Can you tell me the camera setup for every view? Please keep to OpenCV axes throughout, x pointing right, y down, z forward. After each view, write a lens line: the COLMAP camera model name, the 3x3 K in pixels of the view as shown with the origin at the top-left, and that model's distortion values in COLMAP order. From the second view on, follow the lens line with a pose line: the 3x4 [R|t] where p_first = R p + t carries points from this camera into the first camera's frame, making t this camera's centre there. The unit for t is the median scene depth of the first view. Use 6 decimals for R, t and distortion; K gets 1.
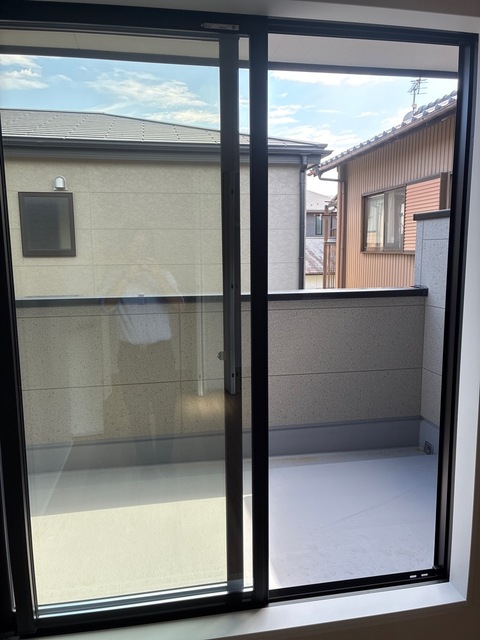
lens RADIAL K [[488.2, 0, 241.7], [0, 488.2, 316.6], [0, 0, 1]] dist [0.005608, -0.007257]
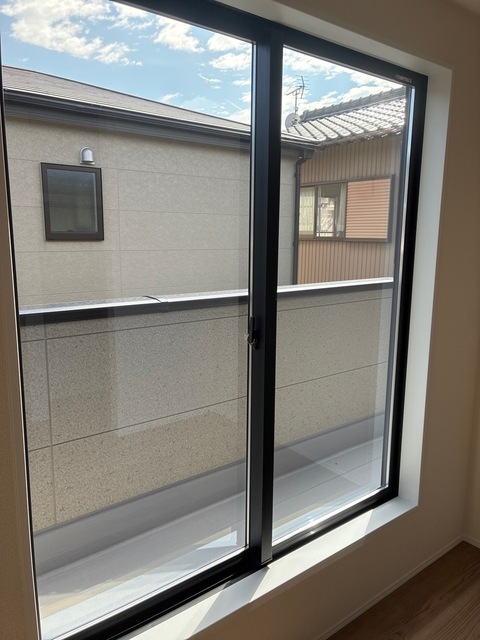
lens RADIAL K [[488.2, 0, 239.7], [0, 488.2, 323.0], [0, 0, 1]] dist [0.005608, -0.007257]
pose [[0.884730, -0.069385, 0.460911, -0.539544], [0.051213, 0.997342, 0.051833, -0.006365], [-0.463282, -0.022254, 0.885932, 0.090107]]
